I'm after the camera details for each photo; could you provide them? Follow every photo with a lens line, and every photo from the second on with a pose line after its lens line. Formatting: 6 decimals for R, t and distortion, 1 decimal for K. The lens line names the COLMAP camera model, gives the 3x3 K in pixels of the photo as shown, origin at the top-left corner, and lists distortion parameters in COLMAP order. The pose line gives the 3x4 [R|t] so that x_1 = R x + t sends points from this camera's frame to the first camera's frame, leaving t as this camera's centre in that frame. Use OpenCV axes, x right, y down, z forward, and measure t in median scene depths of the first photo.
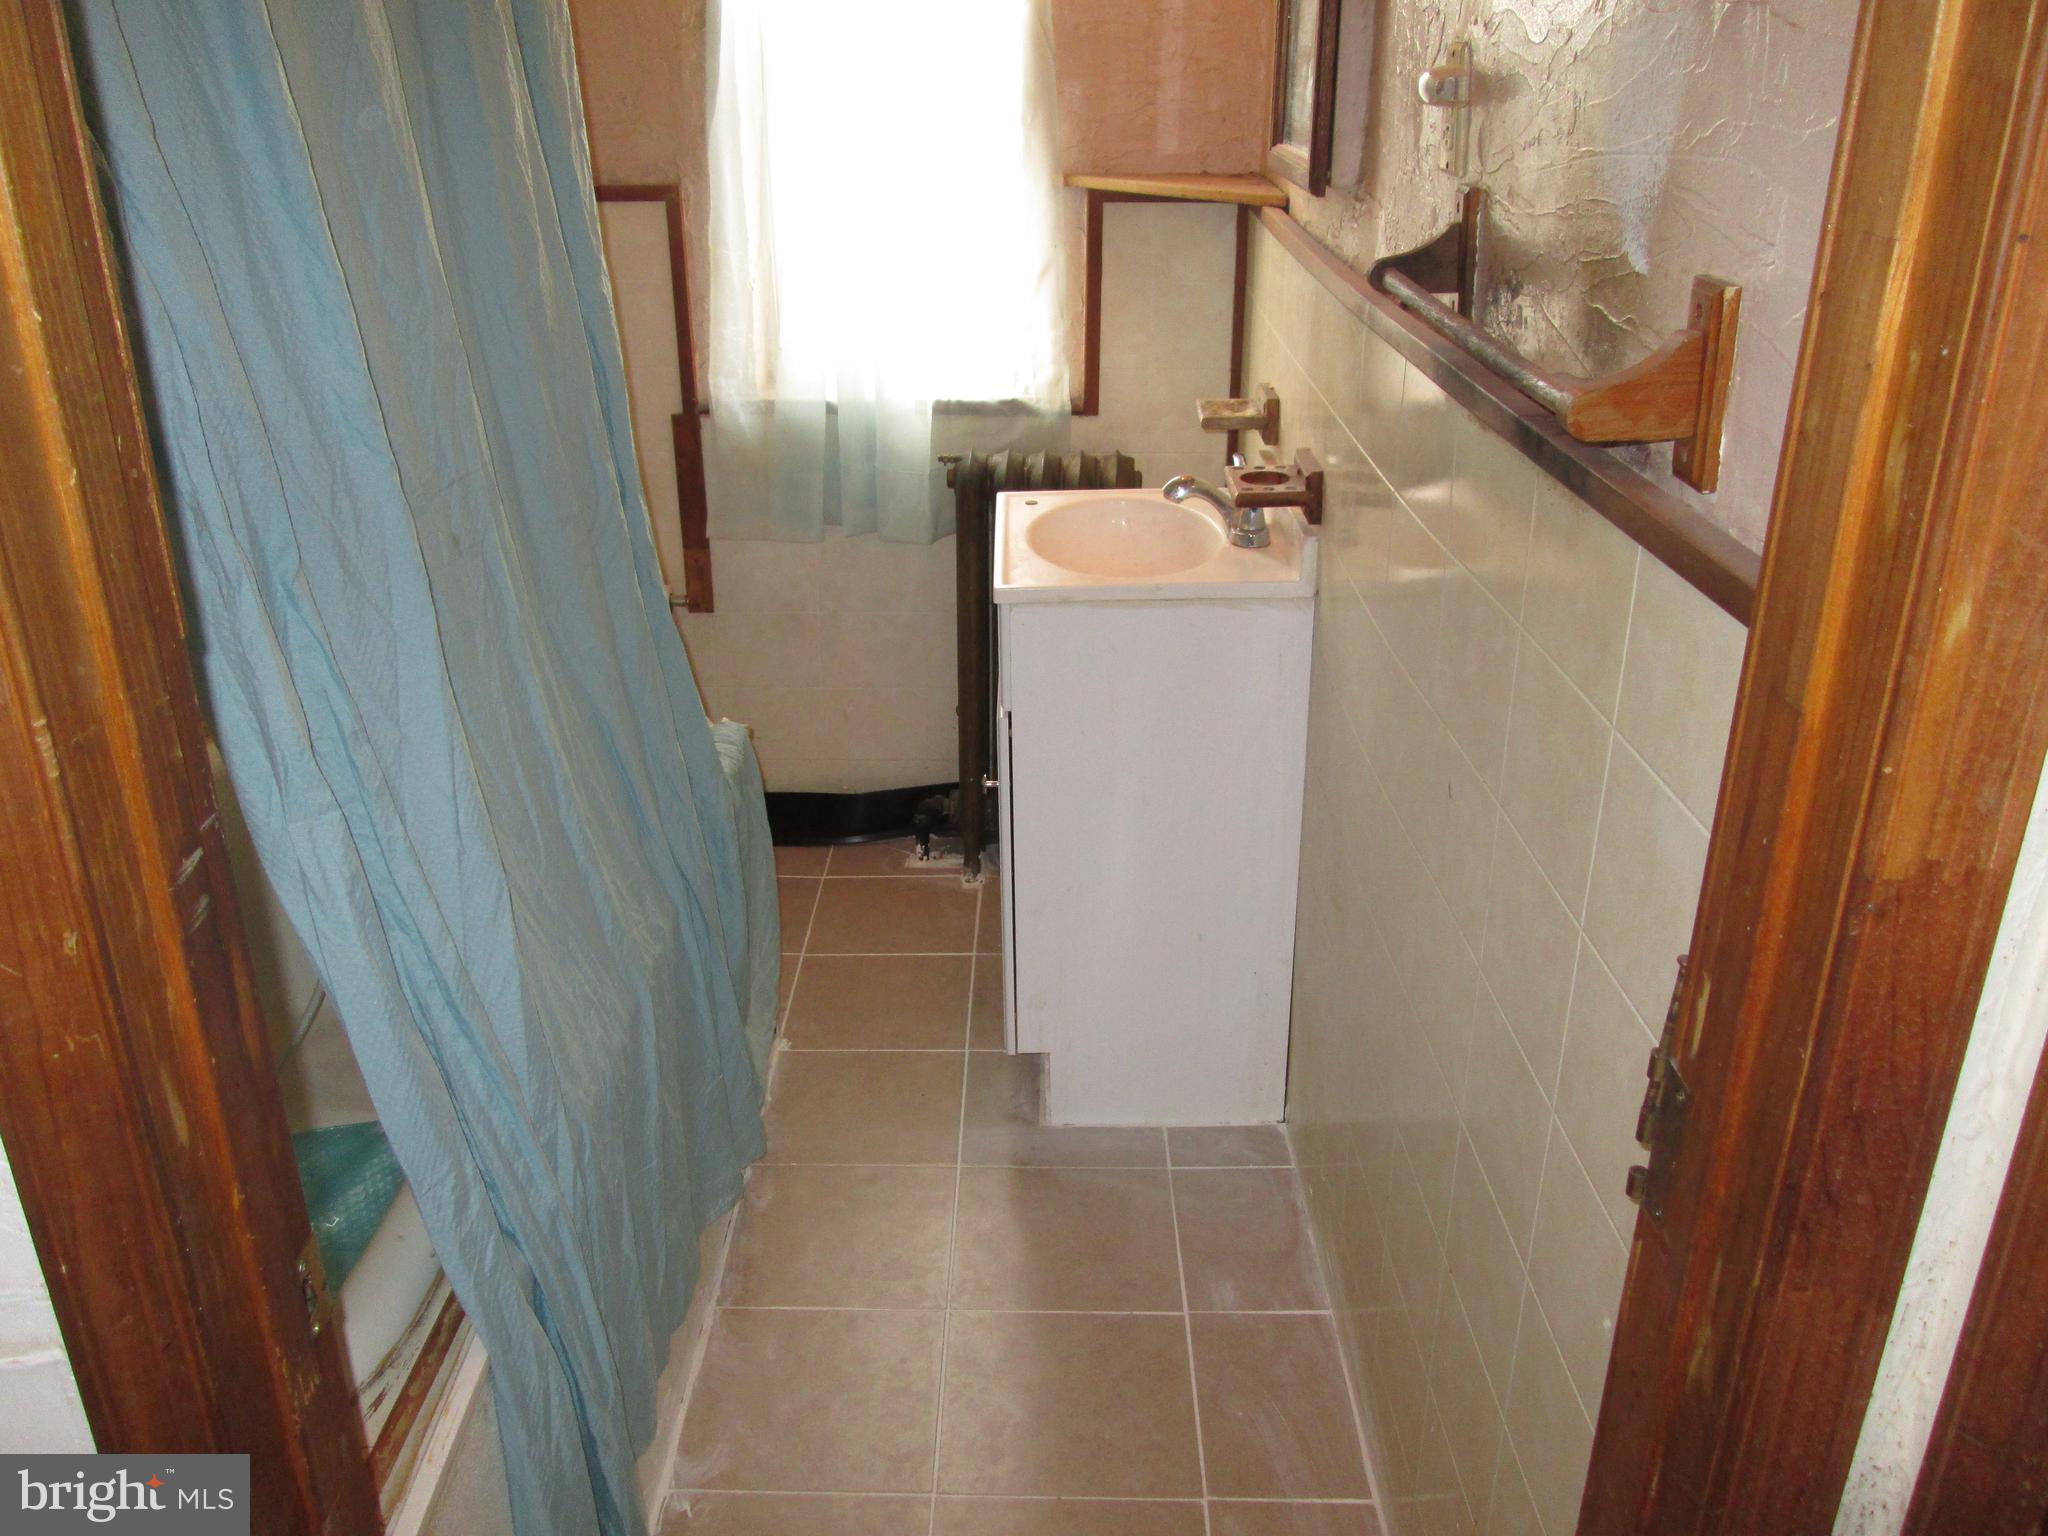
lens RADIAL K [[1700.1, 0, 1027.5], [0, 1700.1, 774.5], [0, 0, 1]] dist [-0.047996, 0.027532]
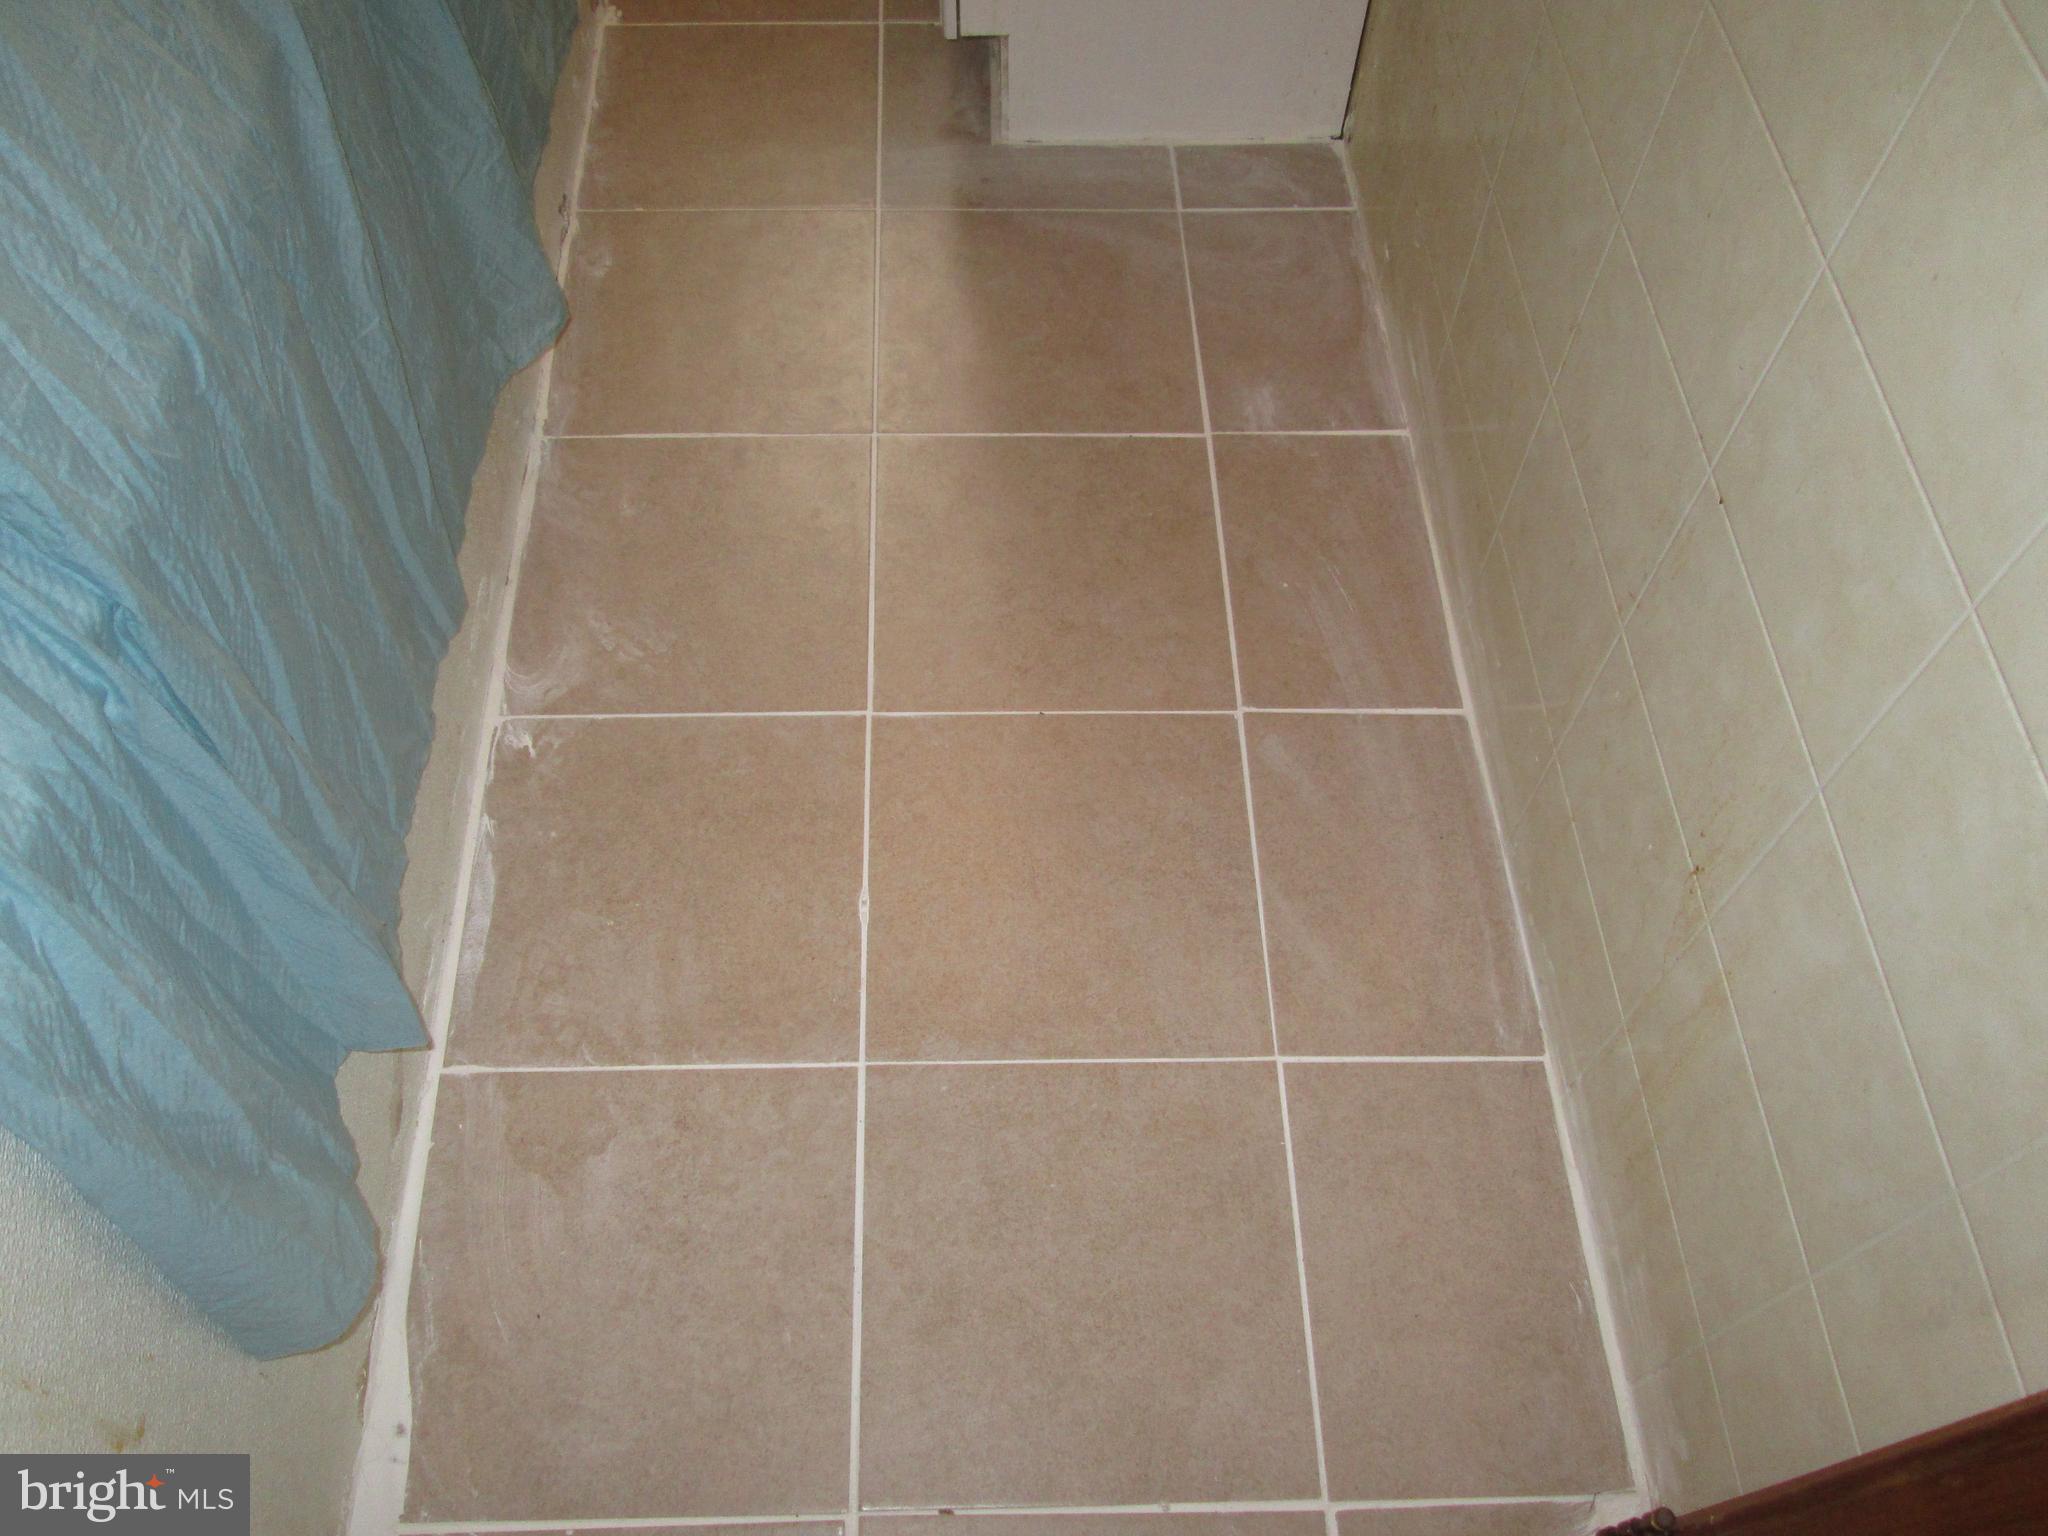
lens RADIAL K [[1700.1, 0, 1032.8], [0, 1700.1, 765.5], [0, 0, 1]] dist [-0.047996, 0.027532]
pose [[0.998455, -0.023664, 0.050285, -0.019148], [-0.009483, 0.819007, 0.573704, 0.021003], [-0.054760, -0.573295, 0.817517, 0.325449]]
